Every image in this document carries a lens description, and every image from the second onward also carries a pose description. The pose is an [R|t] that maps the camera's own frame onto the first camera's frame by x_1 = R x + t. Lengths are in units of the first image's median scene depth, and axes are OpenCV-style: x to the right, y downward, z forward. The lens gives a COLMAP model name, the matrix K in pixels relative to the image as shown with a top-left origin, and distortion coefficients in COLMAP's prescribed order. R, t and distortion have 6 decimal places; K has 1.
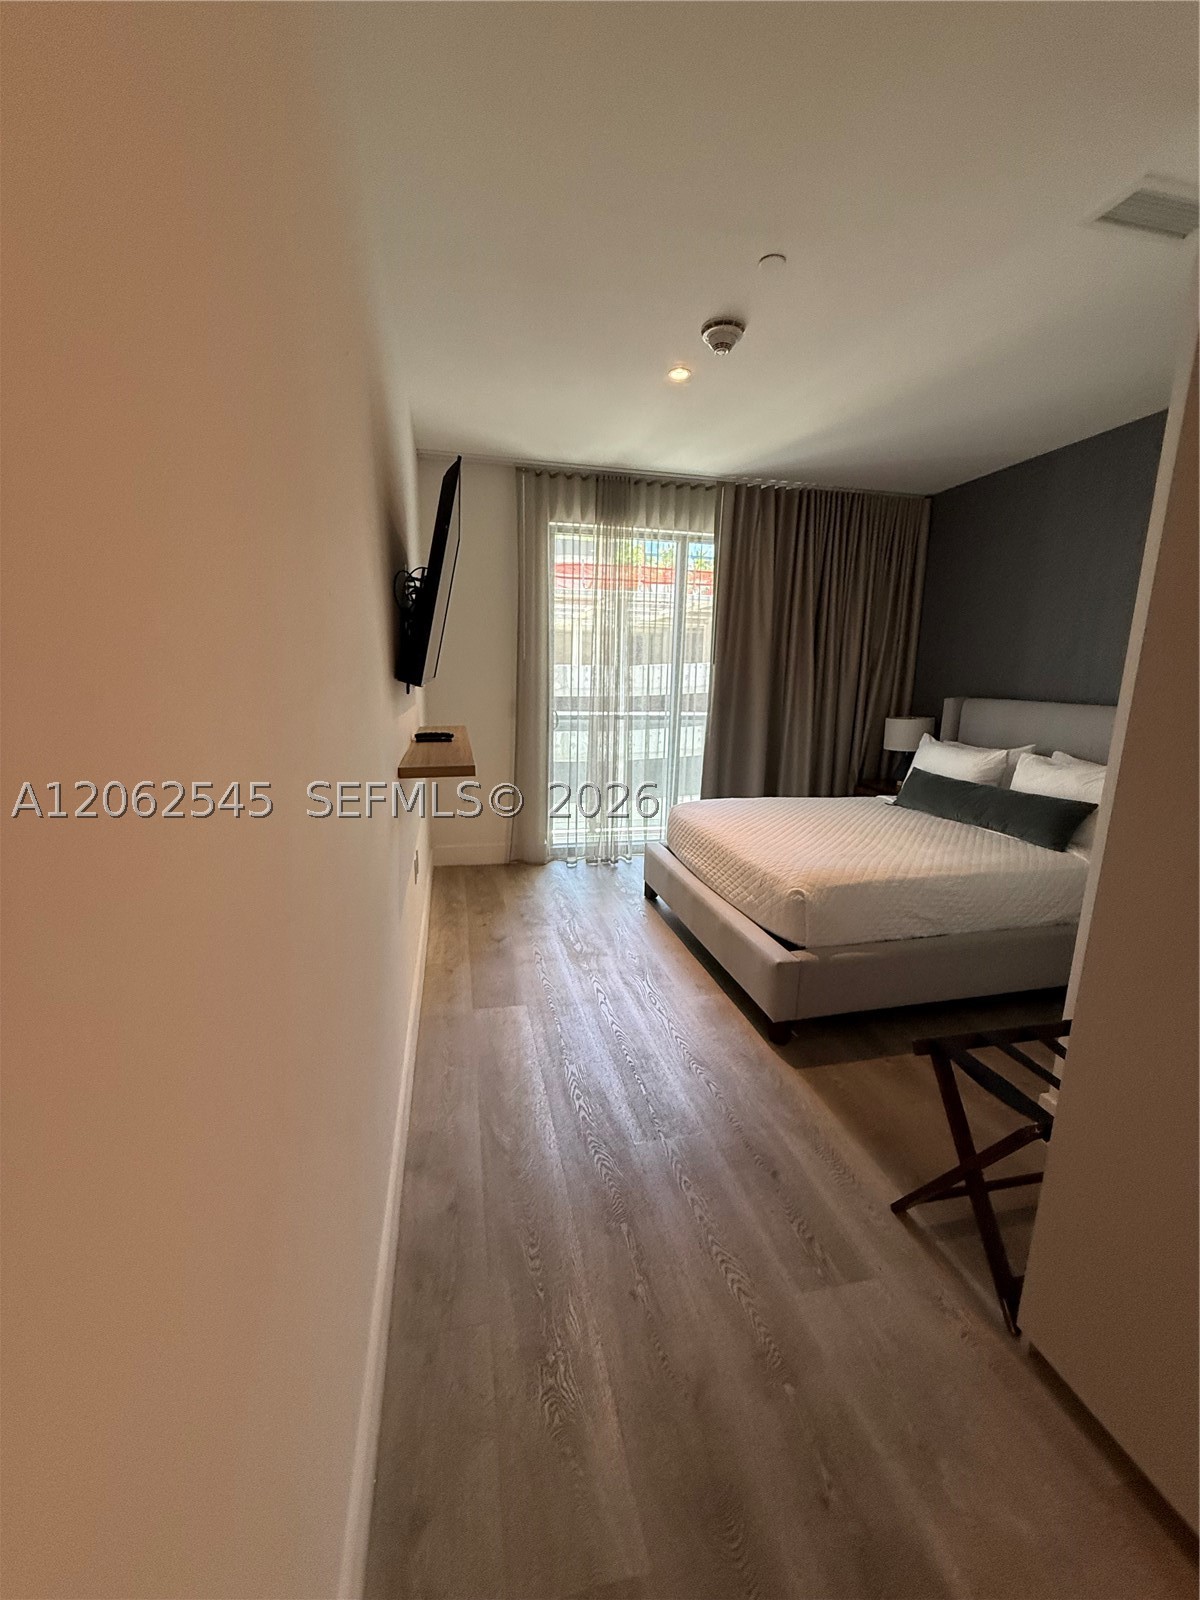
lens RADIAL K [[638.5, 0, 596.1], [0, 638.5, 800.9], [0, 0, 1]] dist [-0.000123, 0.000186]
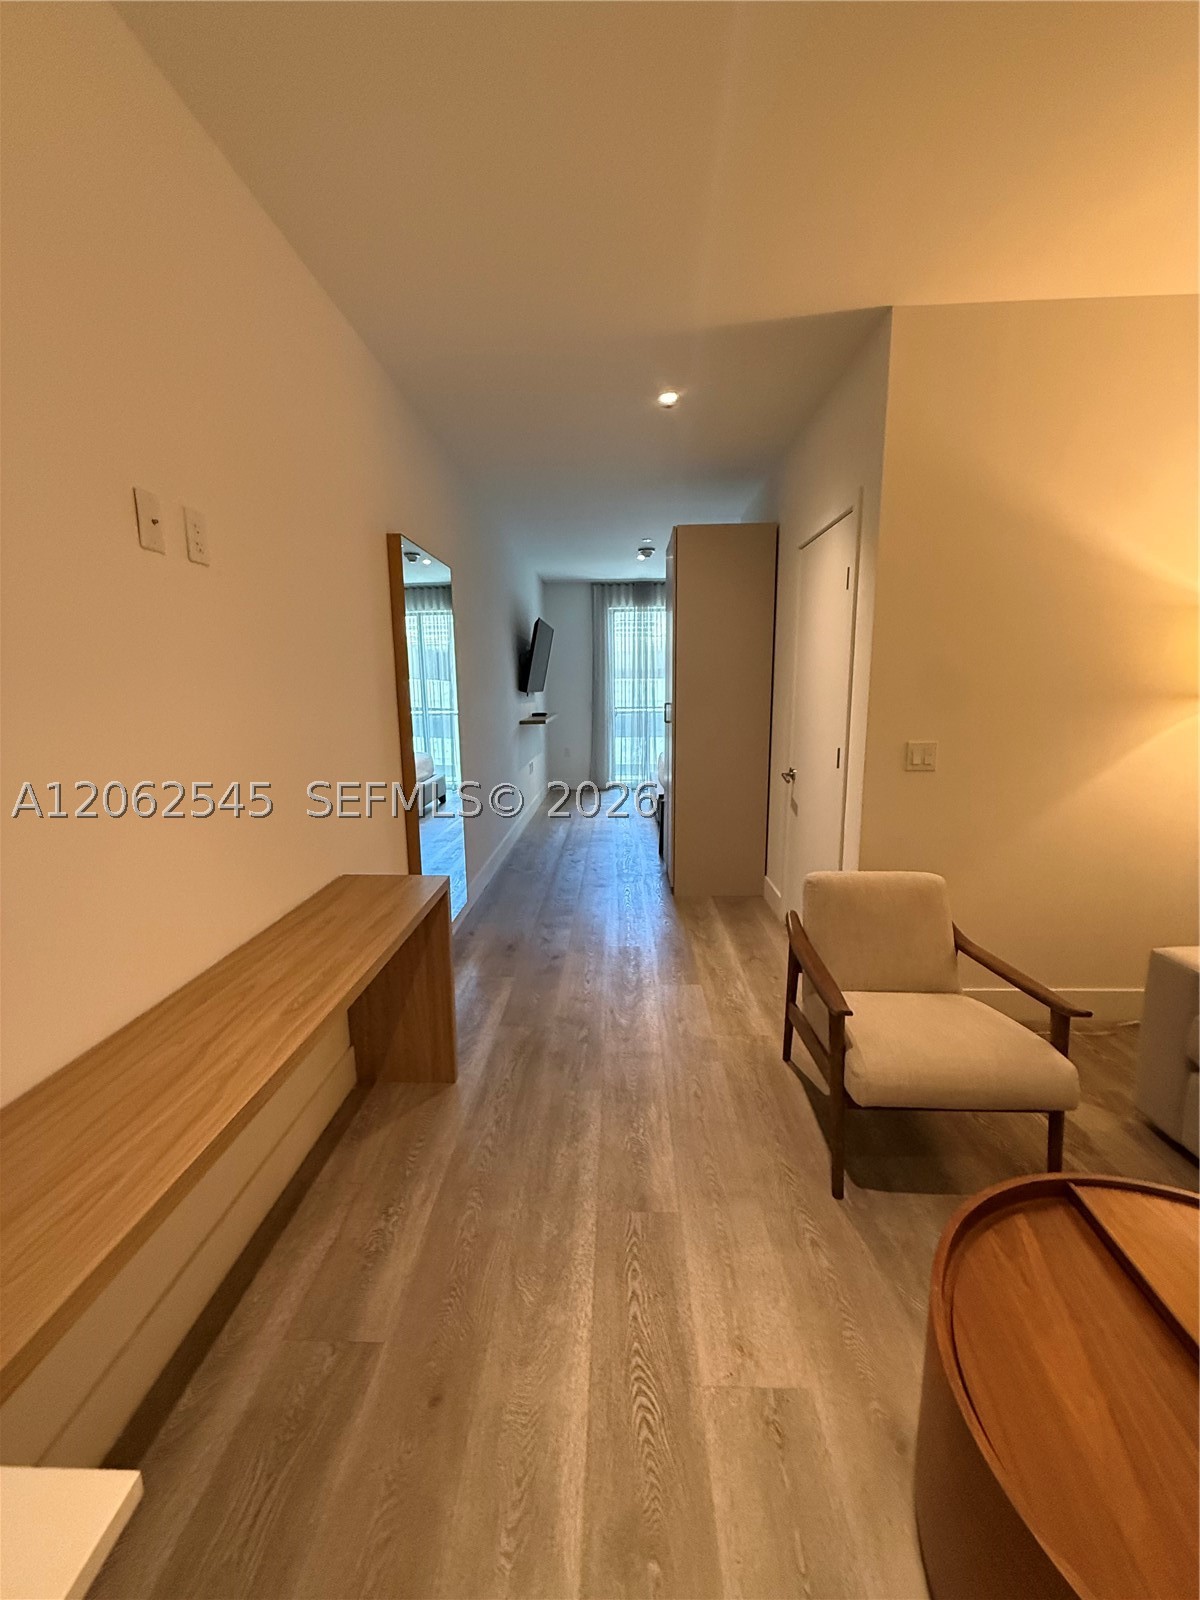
lens RADIAL K [[638.5, 0, 599.3], [0, 638.5, 801.9], [0, 0, 1]] dist [-0.000123, 0.000186]
pose [[0.968450, 0.017424, -0.248599, 0.538331], [-0.022773, 0.999567, -0.018657, 0.253093], [0.248166, 0.023730, 0.968427, -1.186828]]
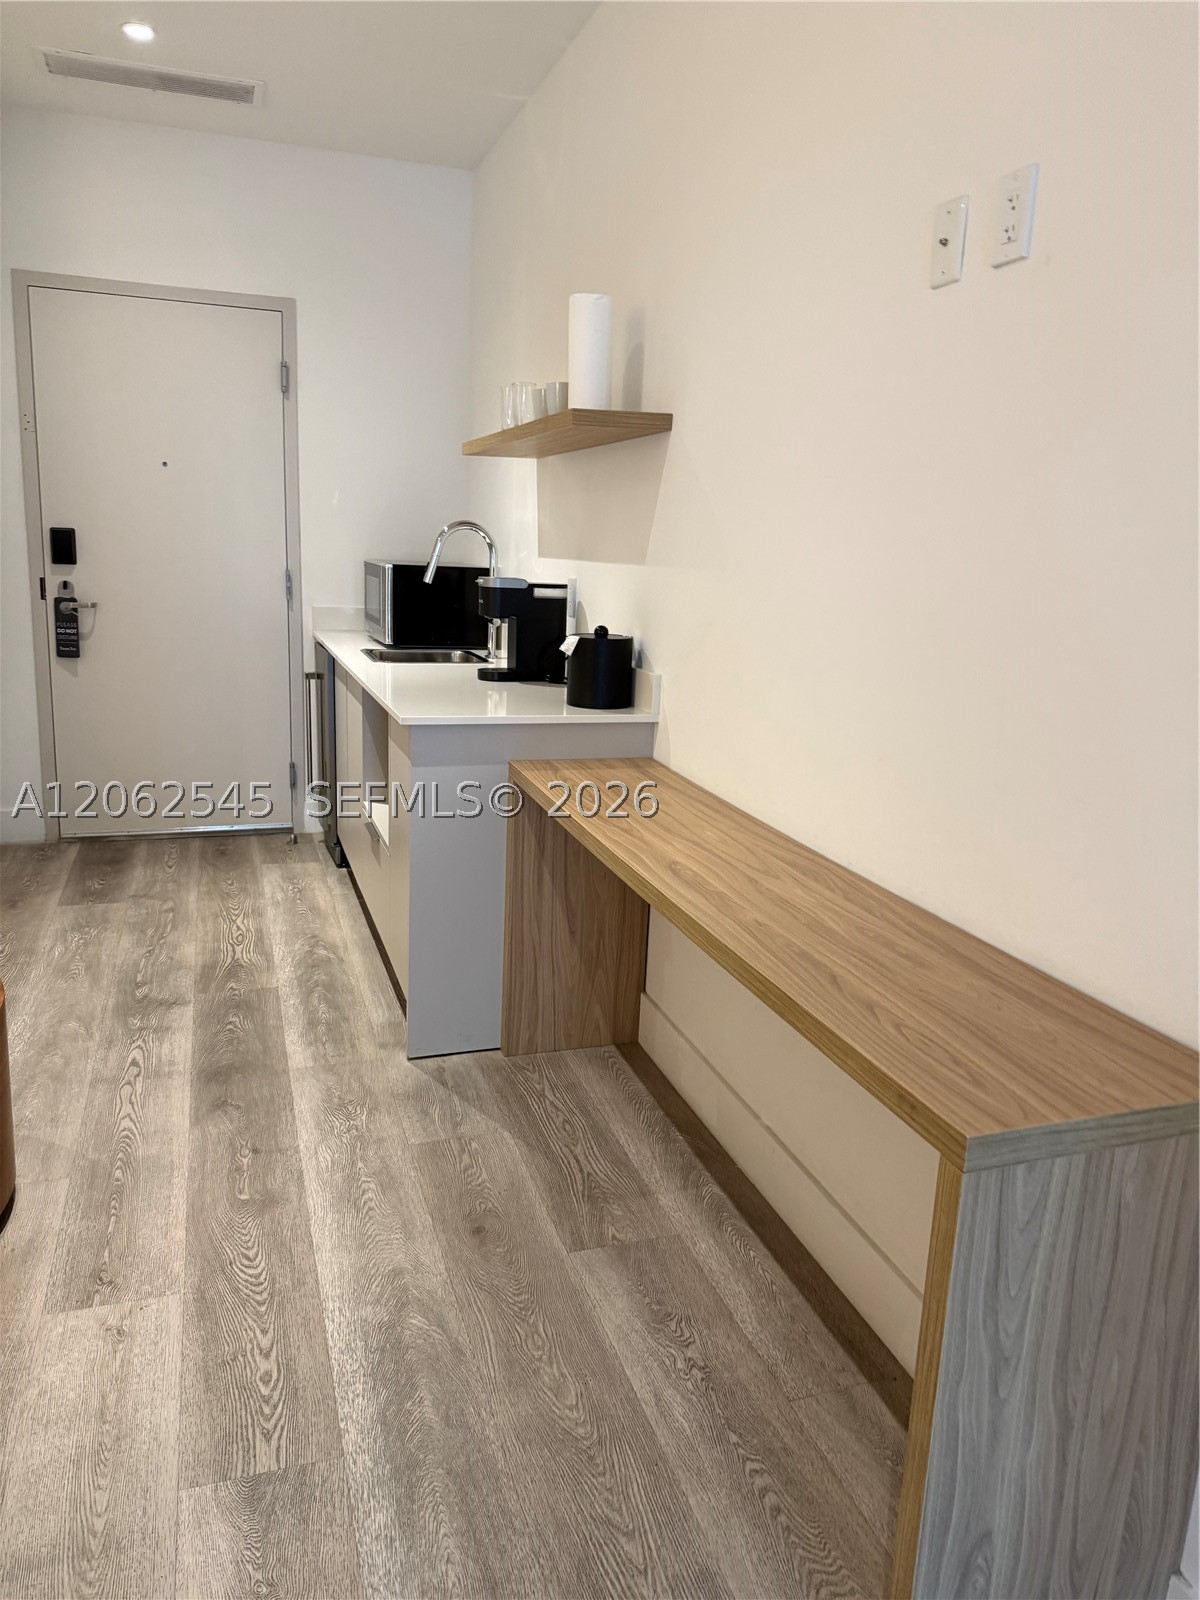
lens RADIAL K [[1133.3, 0, 590.9], [0, 1133.3, 785.9], [0, 0, 1]] dist [0.023245, -0.033877]
pose [[-0.993386, -0.037037, -0.108685, 0.353141], [-0.077915, 0.912706, 0.401120, 0.091224], [0.084341, 0.406935, -0.909555, -0.247997]]
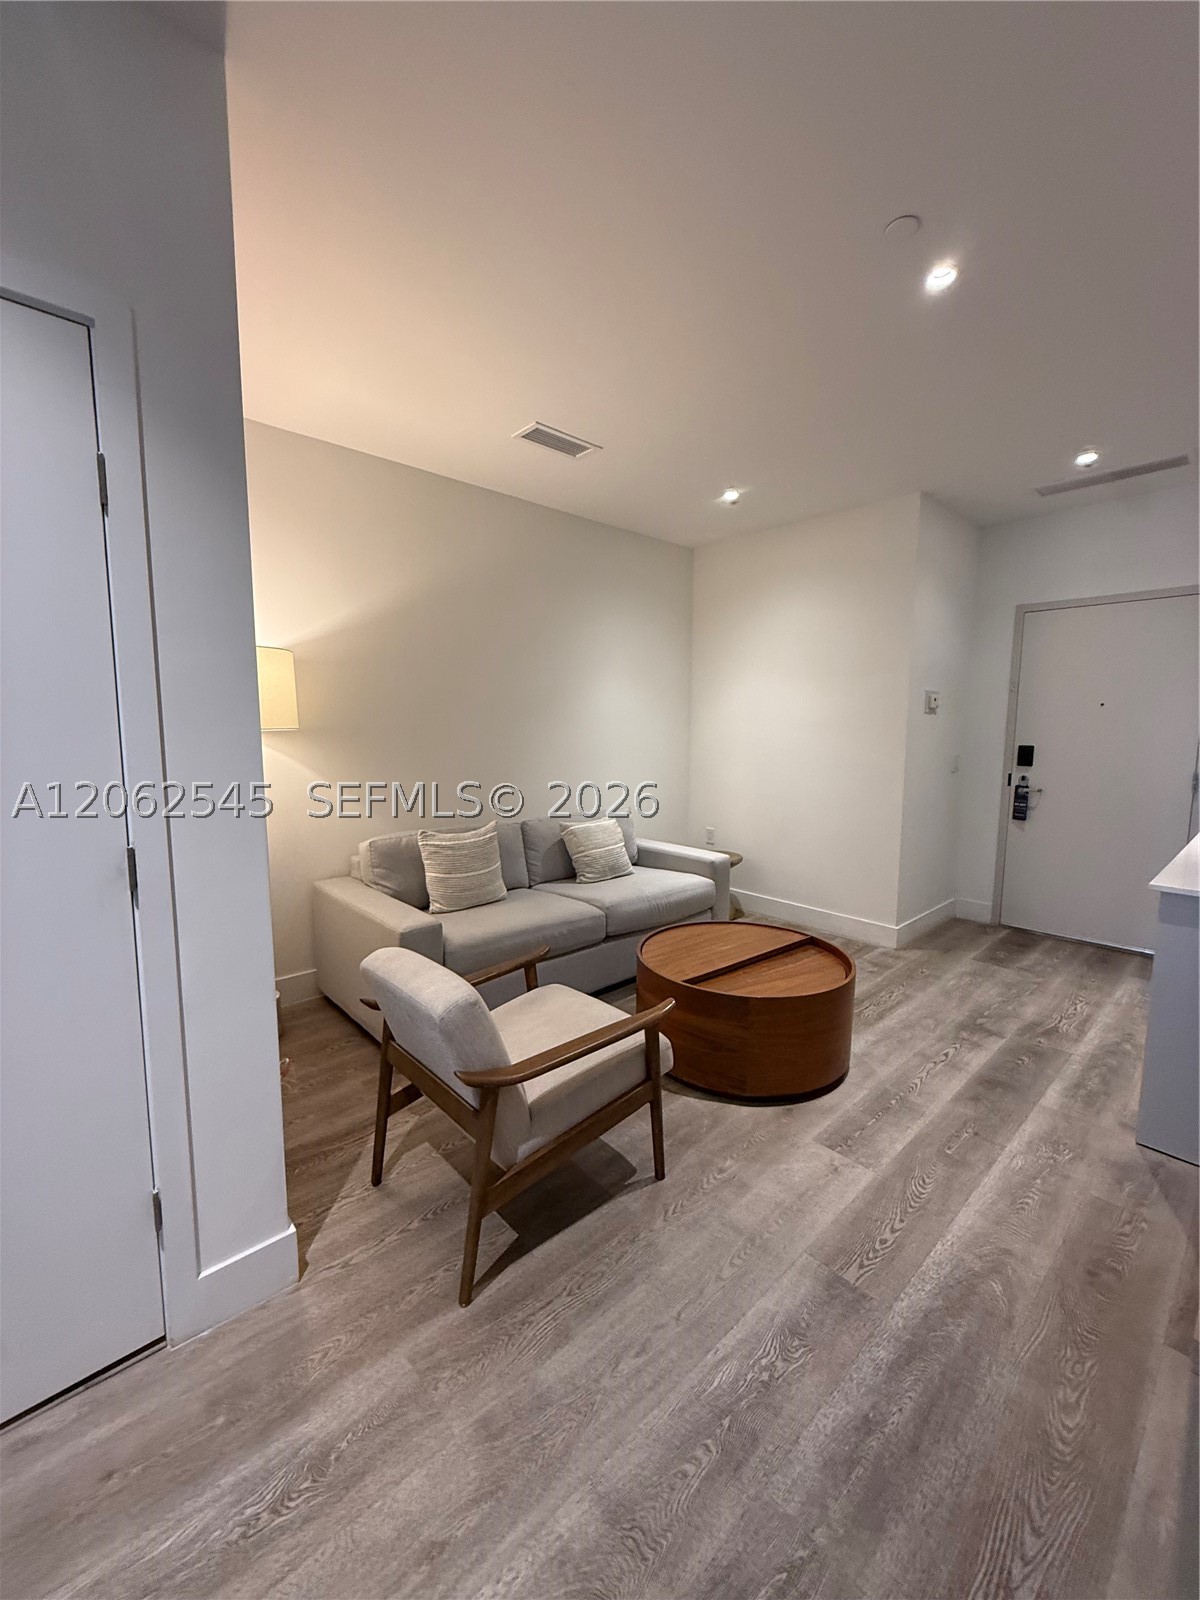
lens RADIAL K [[638.5, 0, 602.0], [0, 638.5, 792.0], [0, 0, 1]] dist [-0.000123, 0.000186]
pose [[-0.498536, -0.113946, 0.859347, 0.126855], [0.156630, 0.963167, 0.218579, 0.072574], [-0.852601, 0.243569, -0.462326, -0.295128]]
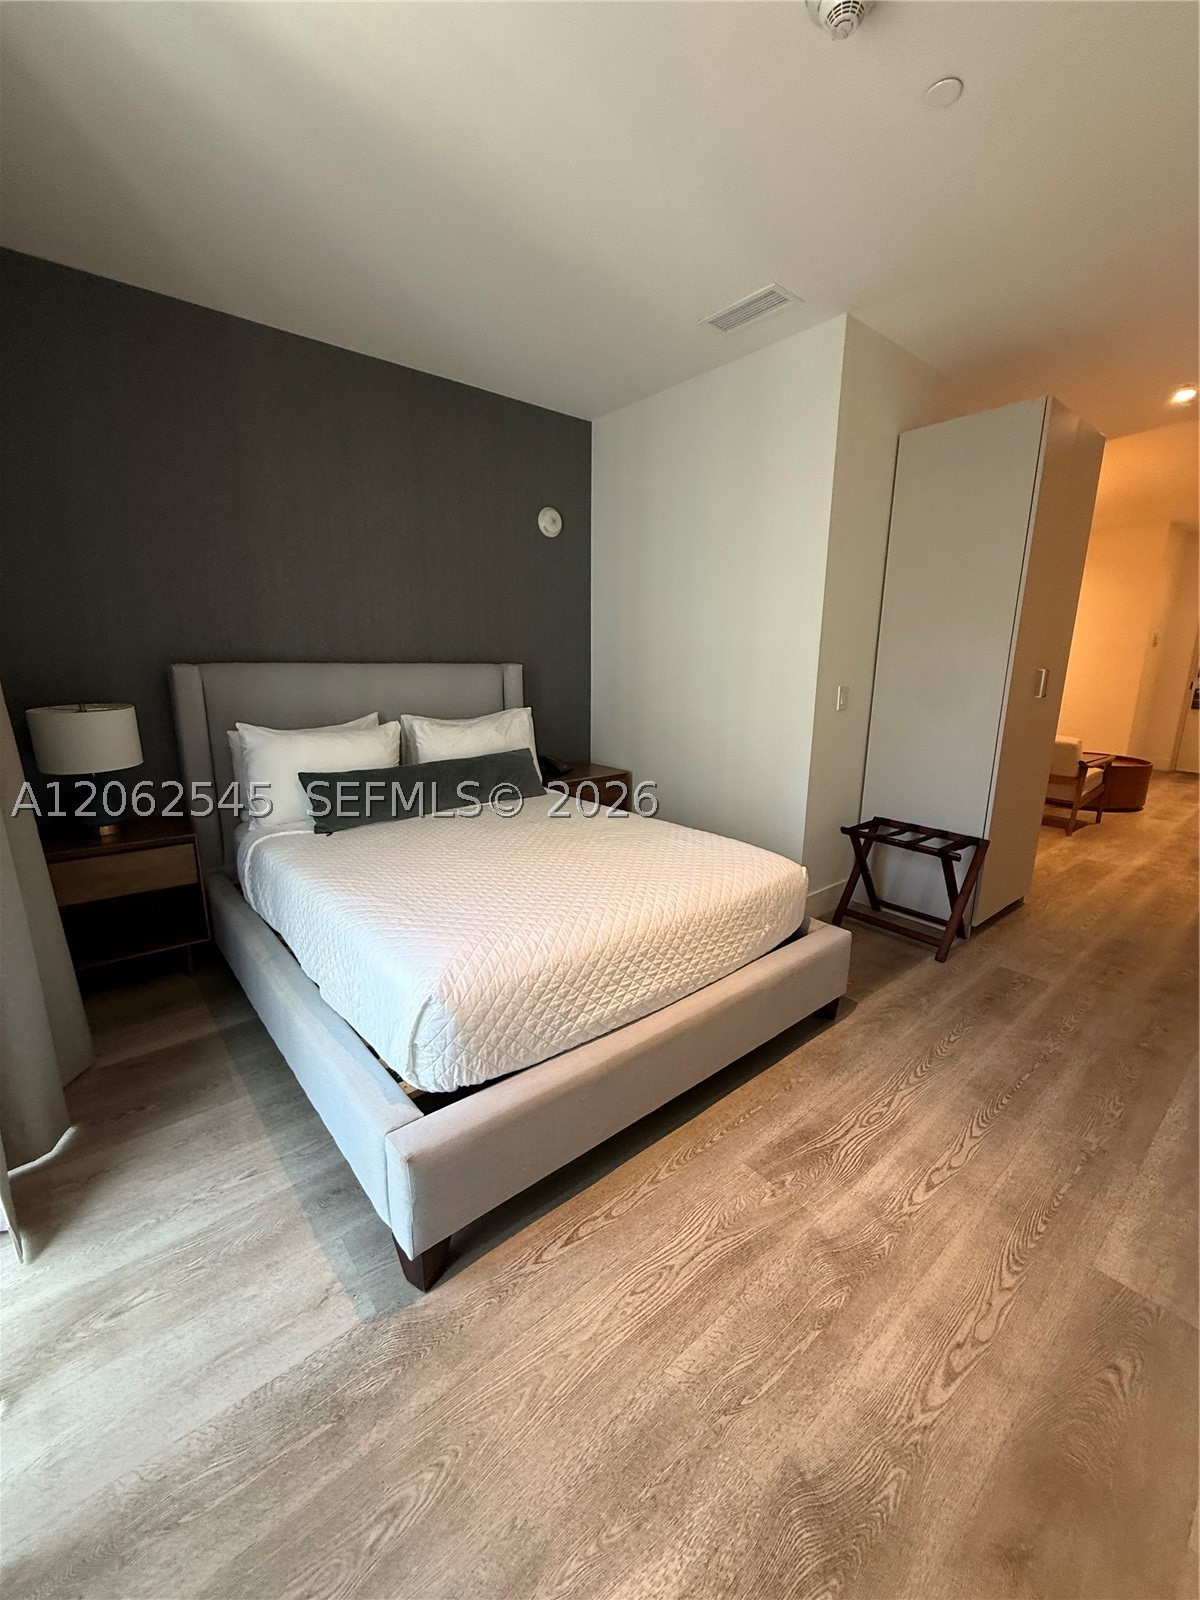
lens RADIAL K [[638.5, 0, 598.9], [0, 638.5, 794.6], [0, 0, 1]] dist [-0.000123, 0.000186]
pose [[-0.455715, -0.218525, 0.862885, -0.271488], [0.159178, 0.933764, 0.320541, -0.258658], [-0.875777, 0.283428, -0.390747, 1.340067]]
